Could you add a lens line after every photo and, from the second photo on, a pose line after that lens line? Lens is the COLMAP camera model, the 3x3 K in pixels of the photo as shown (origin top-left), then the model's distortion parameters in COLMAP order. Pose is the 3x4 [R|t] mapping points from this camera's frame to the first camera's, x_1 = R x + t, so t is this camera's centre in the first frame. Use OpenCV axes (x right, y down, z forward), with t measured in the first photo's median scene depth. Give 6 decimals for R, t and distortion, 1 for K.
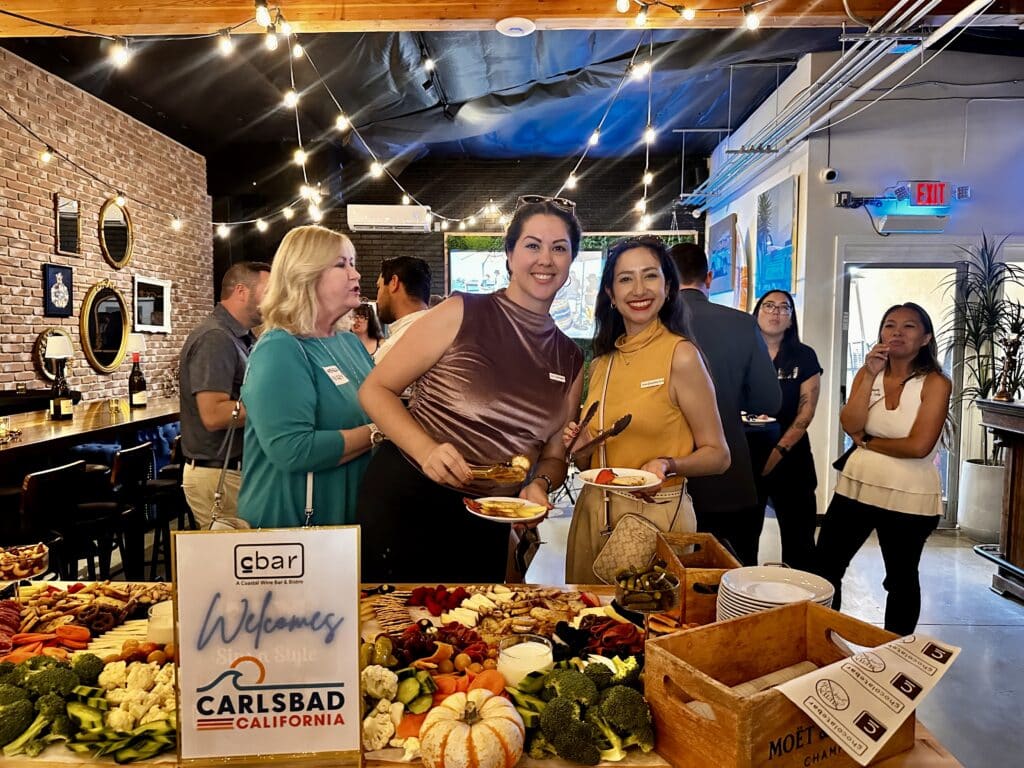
lens RADIAL K [[731.2, 0, 519.0], [0, 731.2, 391.8], [0, 0, 1]] dist [0.034576, -0.005917]
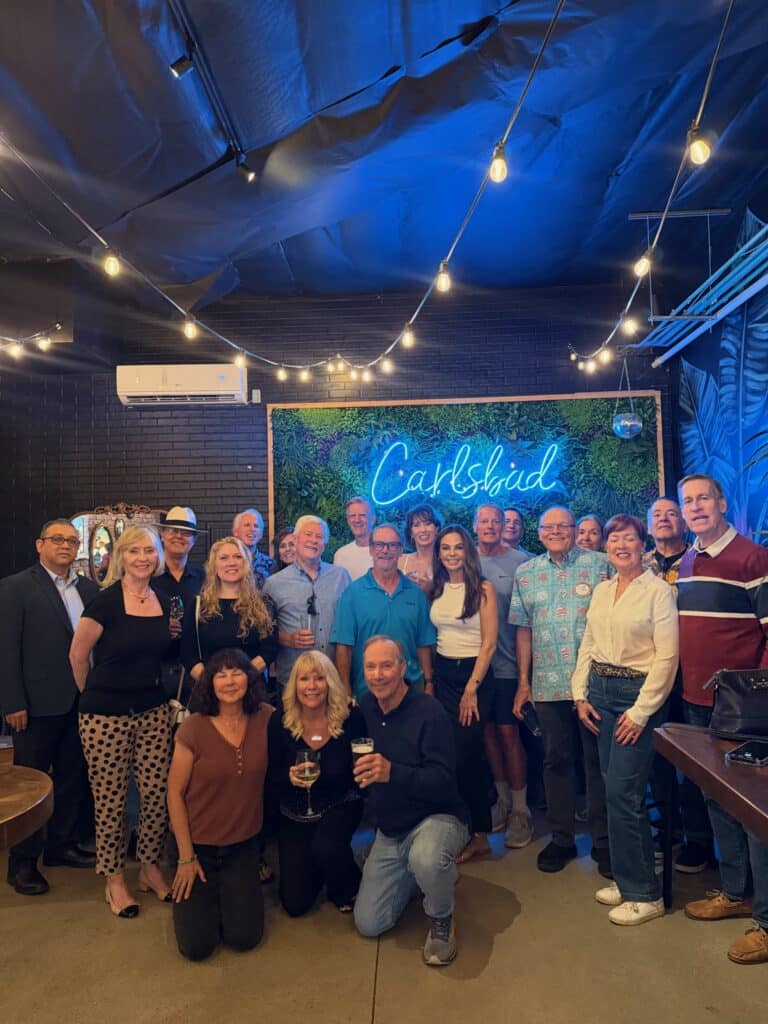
lens RADIAL K [[719.6, 0, 375.1], [0, 719.6, 513.3], [0, 0, 1]] dist [0.043899, -0.059714]
pose [[0.999470, -0.023618, -0.022398, 0.008644], [0.020461, 0.991042, -0.131971, -0.041969], [0.025315, 0.131443, 0.991001, 0.464578]]
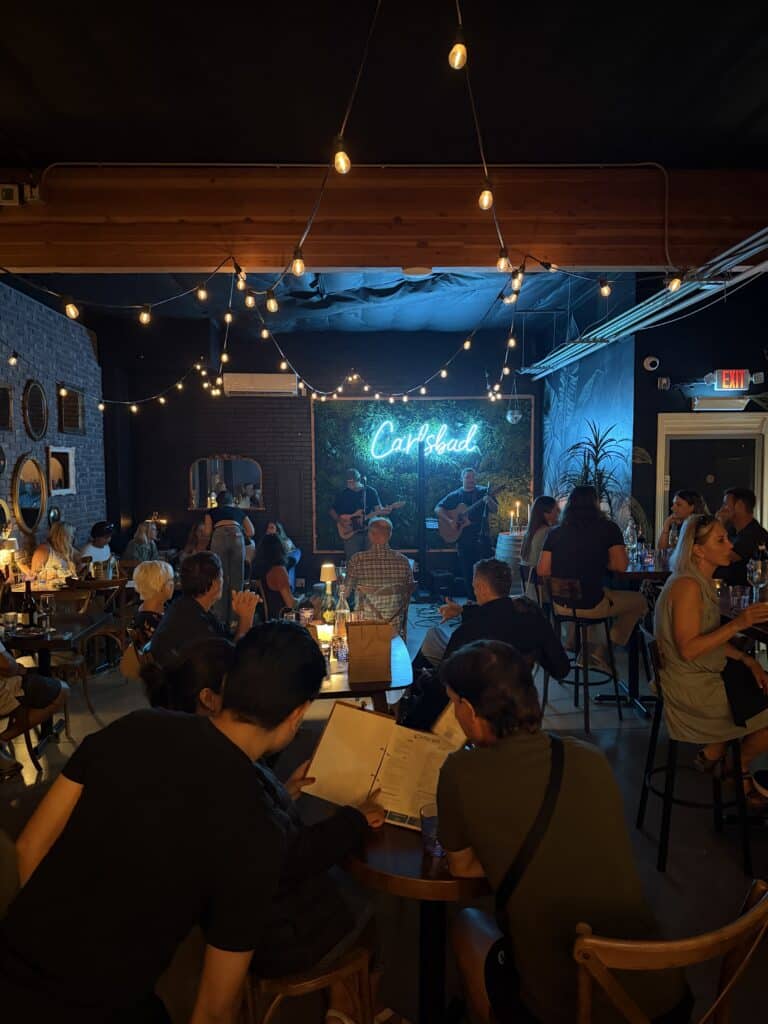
lens RADIAL K [[719.6, 0, 392.0], [0, 719.6, 521.8], [0, 0, 1]] dist [0.043899, -0.059714]
pose [[0.997104, -0.016483, 0.074243, -0.077252], [0.016789, 0.999853, -0.003495, -0.027103], [-0.074175, 0.004731, 0.997234, -0.127087]]
